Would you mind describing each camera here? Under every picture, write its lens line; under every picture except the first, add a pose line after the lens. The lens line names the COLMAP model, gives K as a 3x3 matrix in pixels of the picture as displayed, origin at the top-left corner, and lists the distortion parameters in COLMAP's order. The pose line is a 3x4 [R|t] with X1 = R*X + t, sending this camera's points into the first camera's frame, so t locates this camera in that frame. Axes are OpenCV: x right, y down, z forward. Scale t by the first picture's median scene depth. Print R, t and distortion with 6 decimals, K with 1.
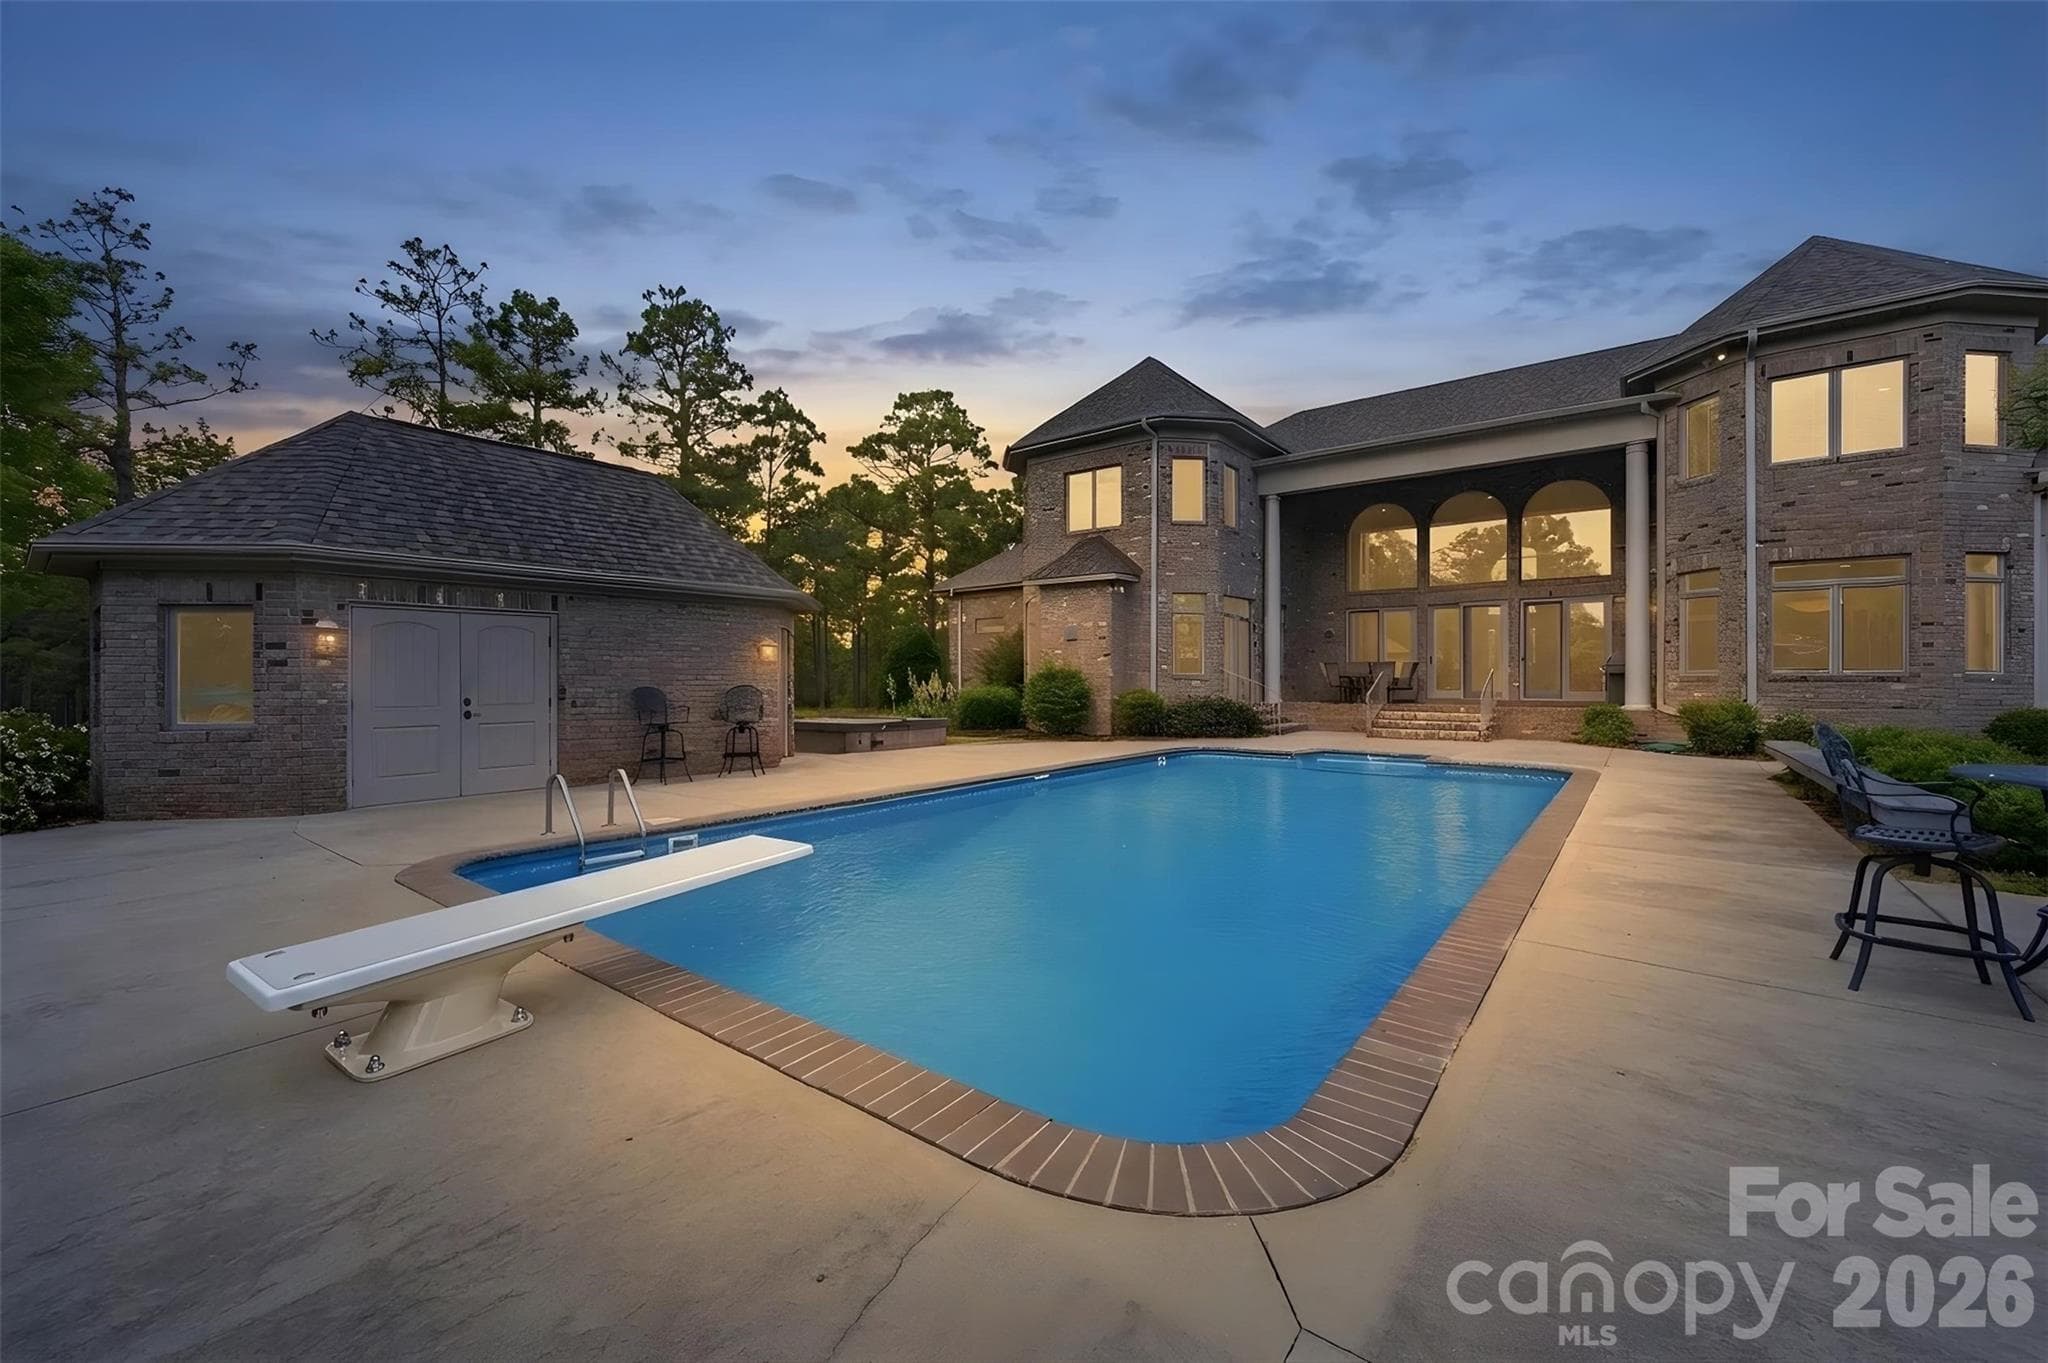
lens RADIAL K [[807.0, 0, 1021.5], [0, 807.0, 681.3], [0, 0, 1]] dist [-0.001574, 0.000226]
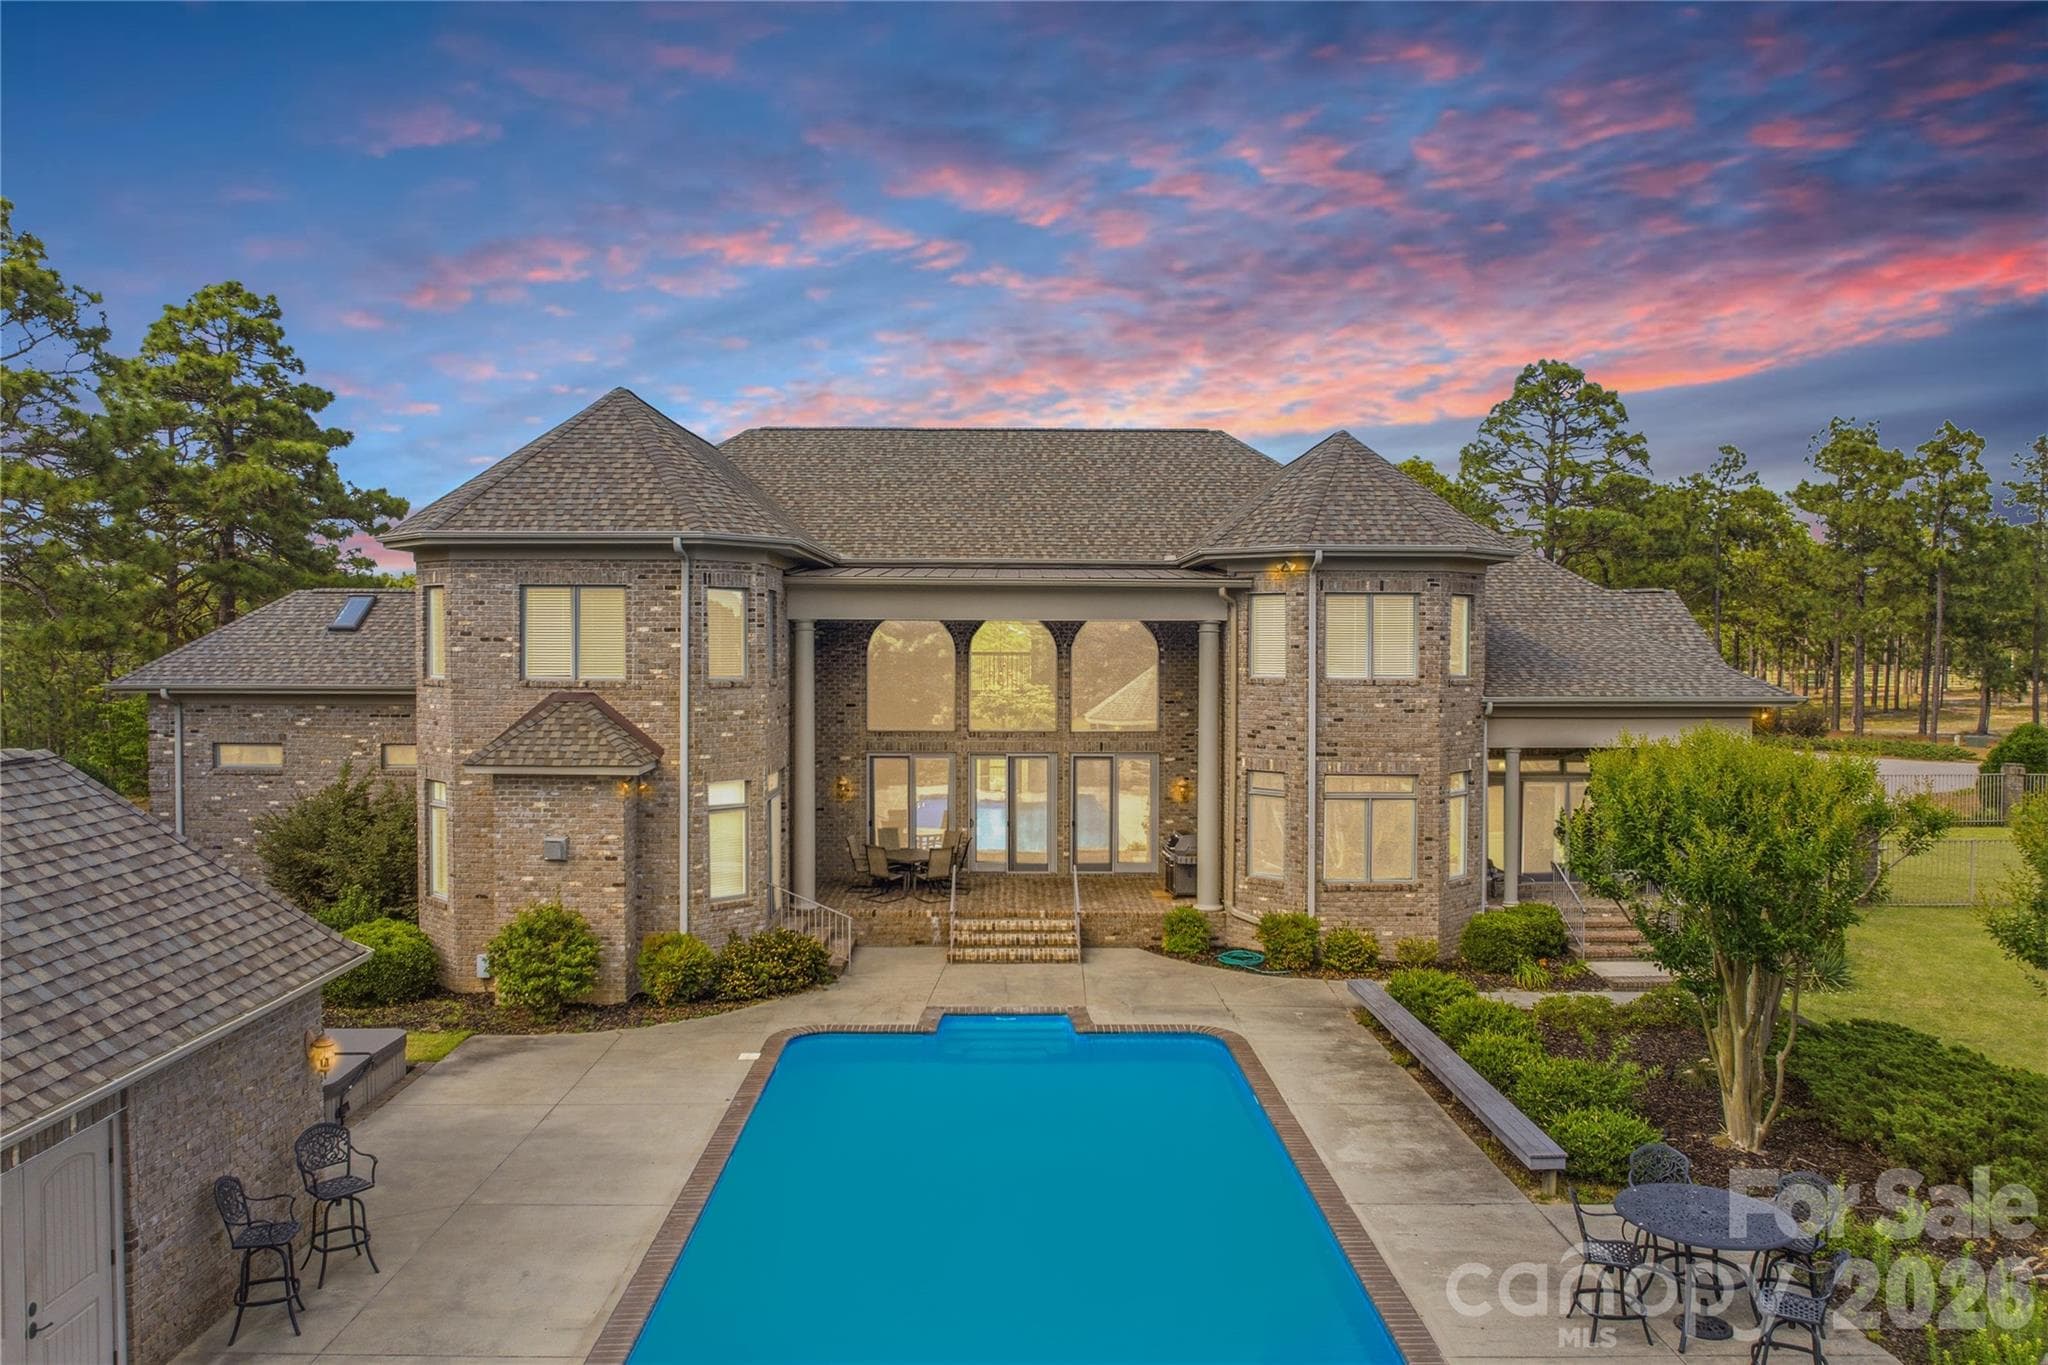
lens RADIAL K [[1449.3, 0, 1021.0], [0, 1449.3, 677.3], [0, 0, 1]] dist [-0.011223, 0.003956]
pose [[0.786576, -0.010746, 0.617400, -0.431203], [0.000393, 0.999857, 0.016901, -0.262067], [-0.617494, -0.013051, 0.786467, -0.169583]]
